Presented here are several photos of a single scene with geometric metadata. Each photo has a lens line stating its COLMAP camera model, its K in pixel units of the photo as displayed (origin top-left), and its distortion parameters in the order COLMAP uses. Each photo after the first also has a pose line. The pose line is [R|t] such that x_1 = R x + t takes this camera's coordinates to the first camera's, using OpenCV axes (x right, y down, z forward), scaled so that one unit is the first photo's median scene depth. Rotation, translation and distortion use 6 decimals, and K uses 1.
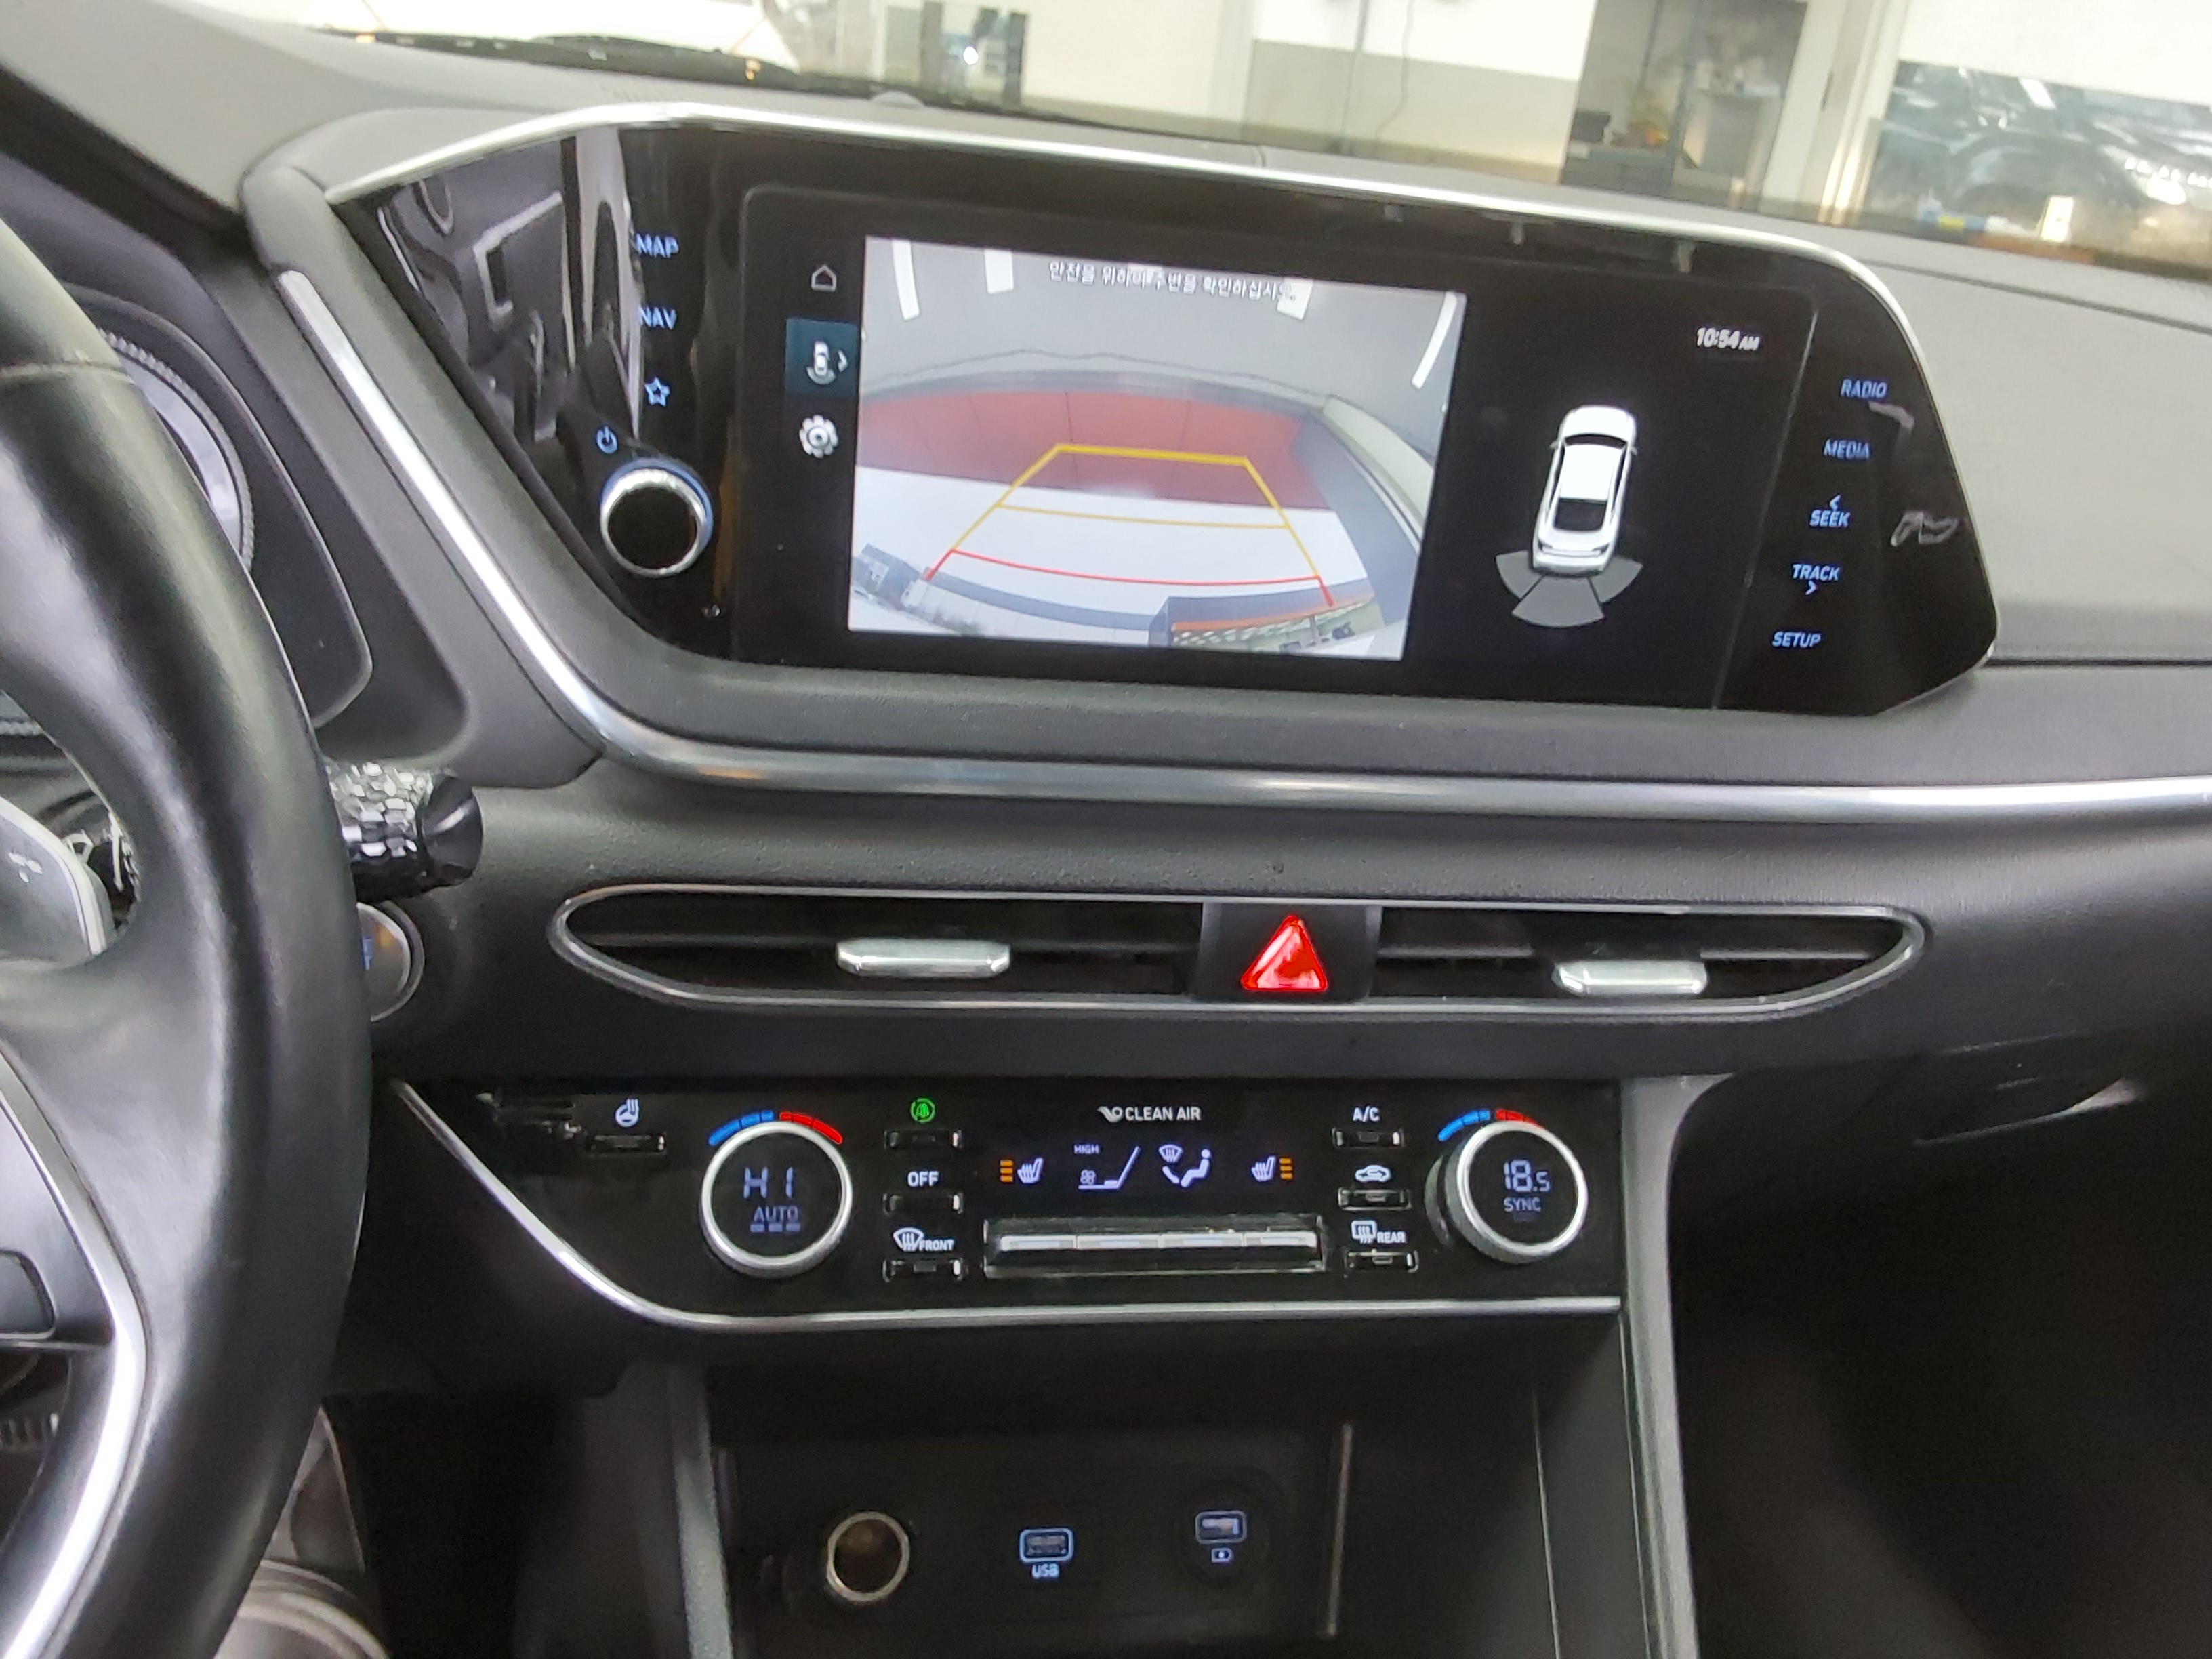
lens RADIAL K [[1758.0, 0, 1094.8], [0, 1758.0, 823.0], [0, 0, 1]] dist [0.058634, -0.045283]
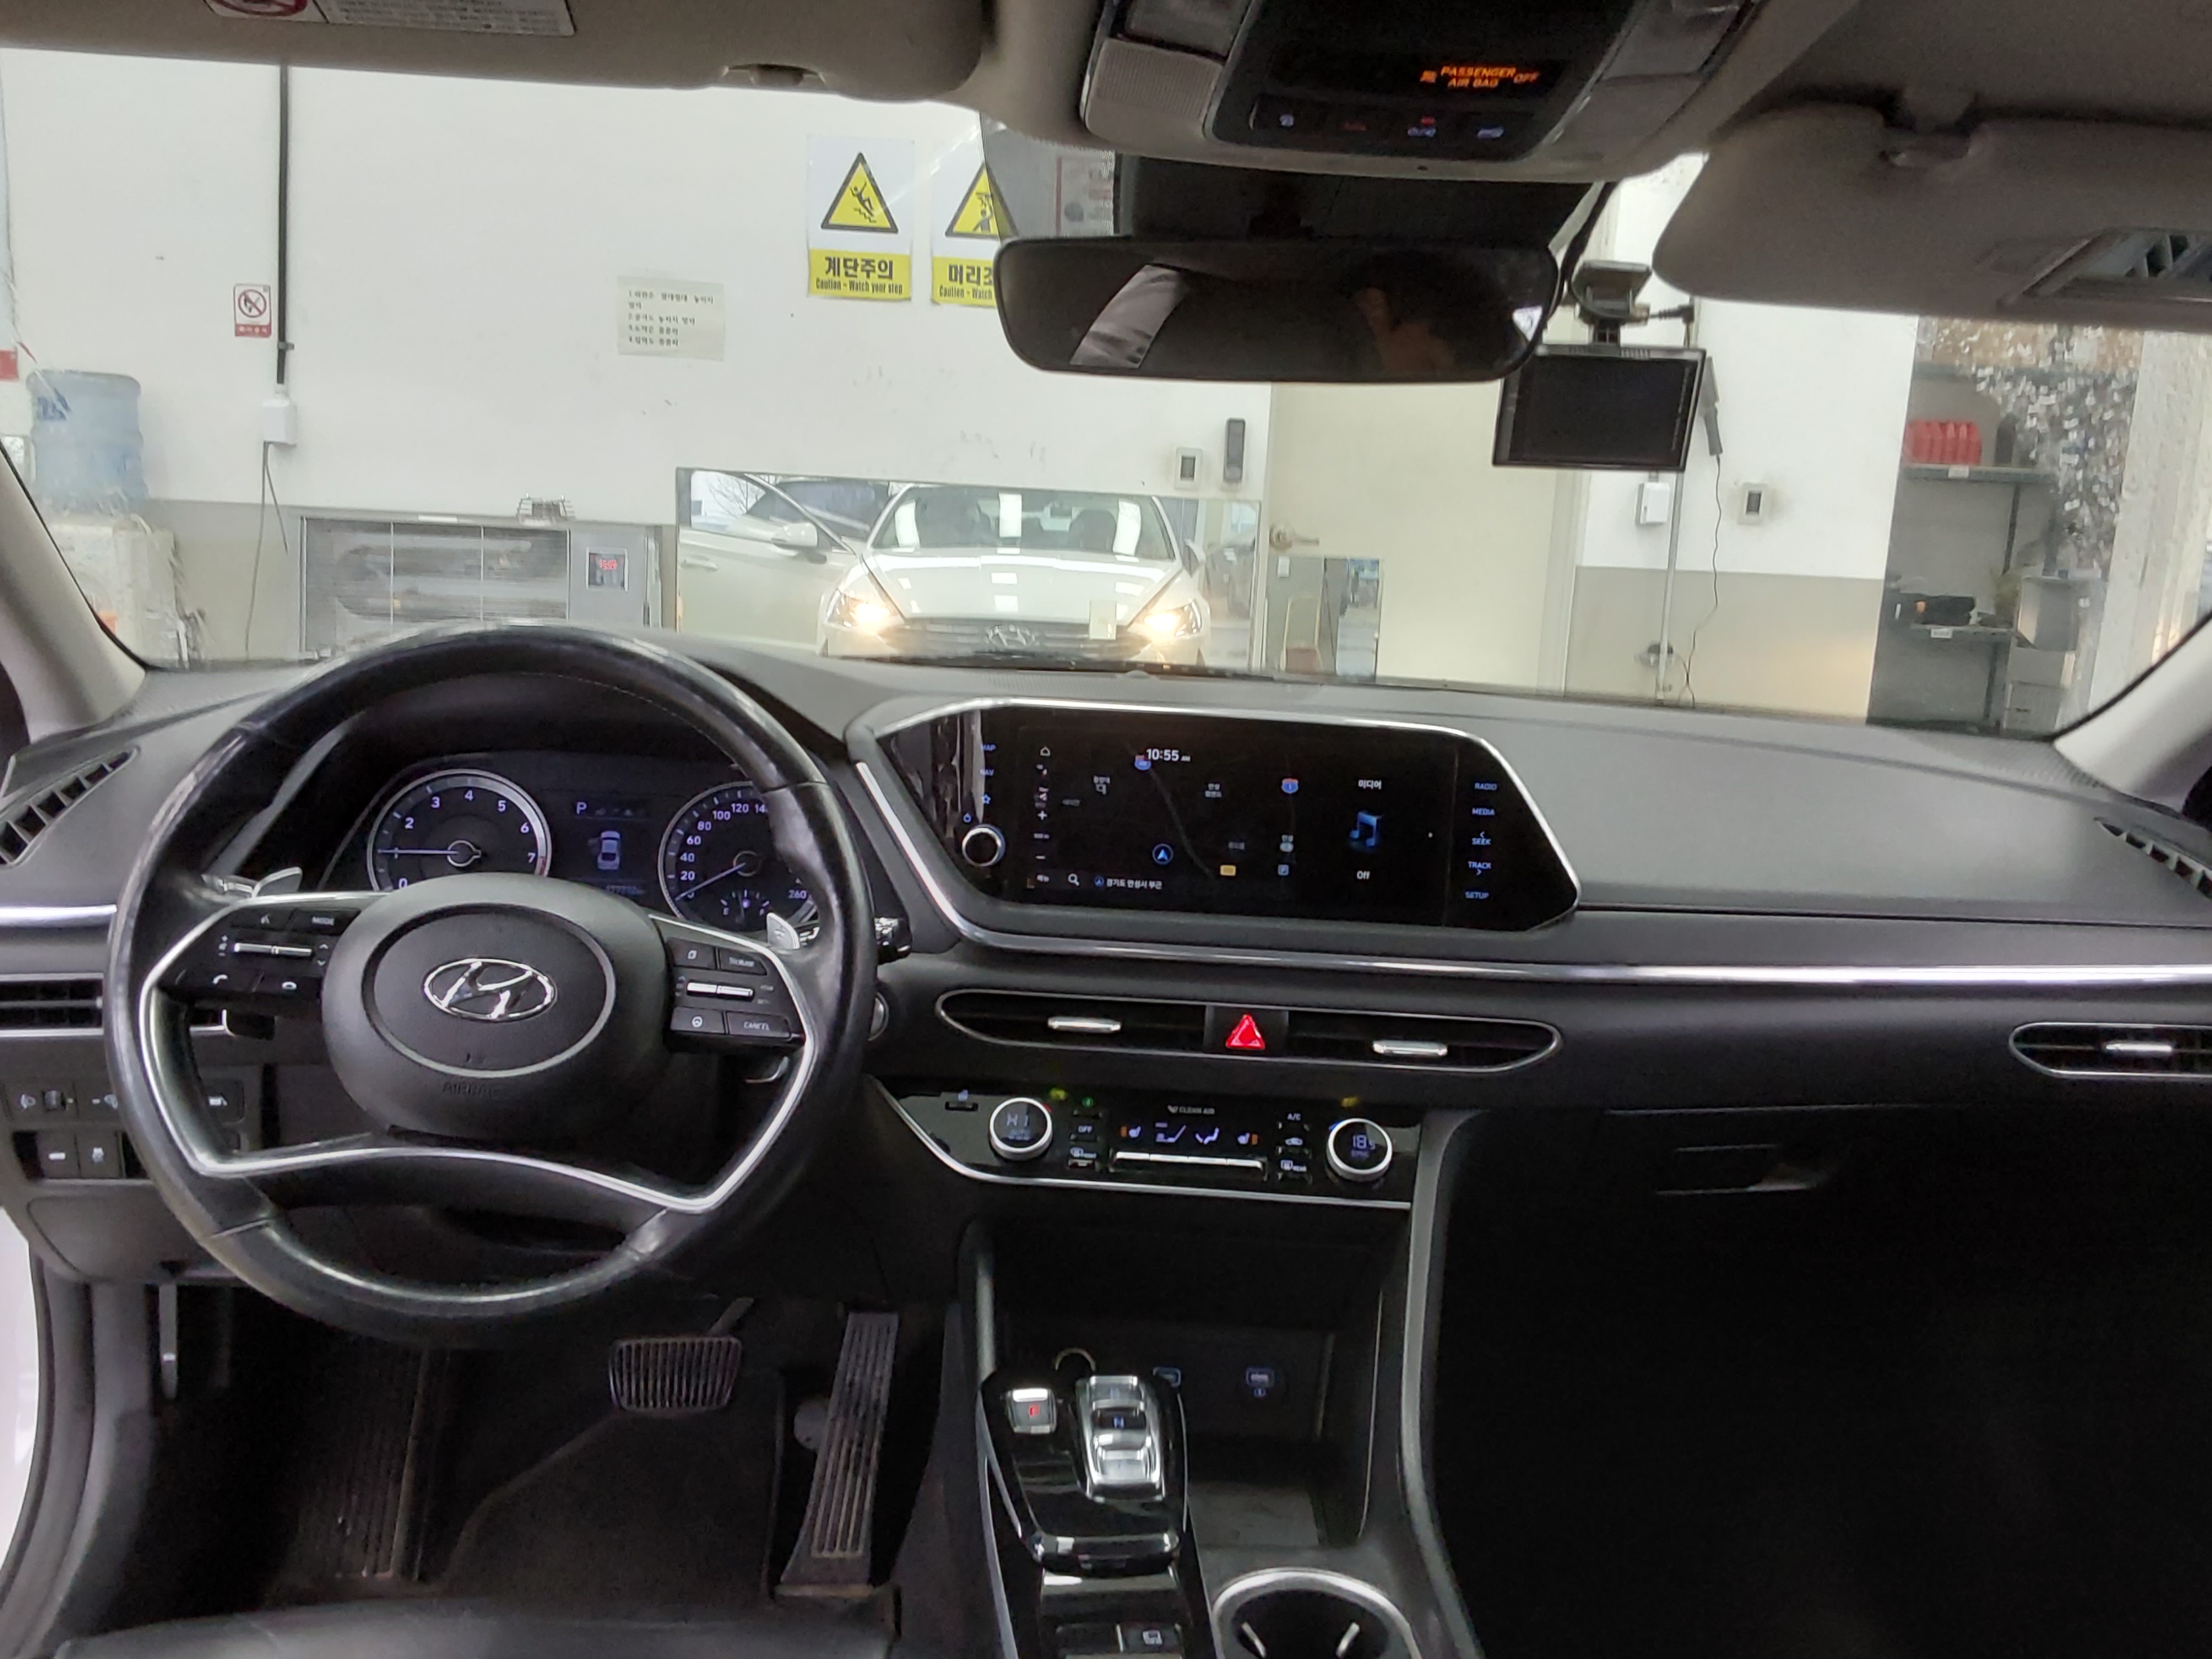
lens RADIAL K [[1758.0, 0, 1193.6], [0, 1758.0, 791.8], [0, 0, 1]] dist [0.058634, -0.045283]
pose [[0.982442, -0.032512, -0.183712, 0.466764], [-0.020385, 0.960097, -0.278923, 0.408771], [0.185449, 0.277771, 0.942577, -1.232554]]
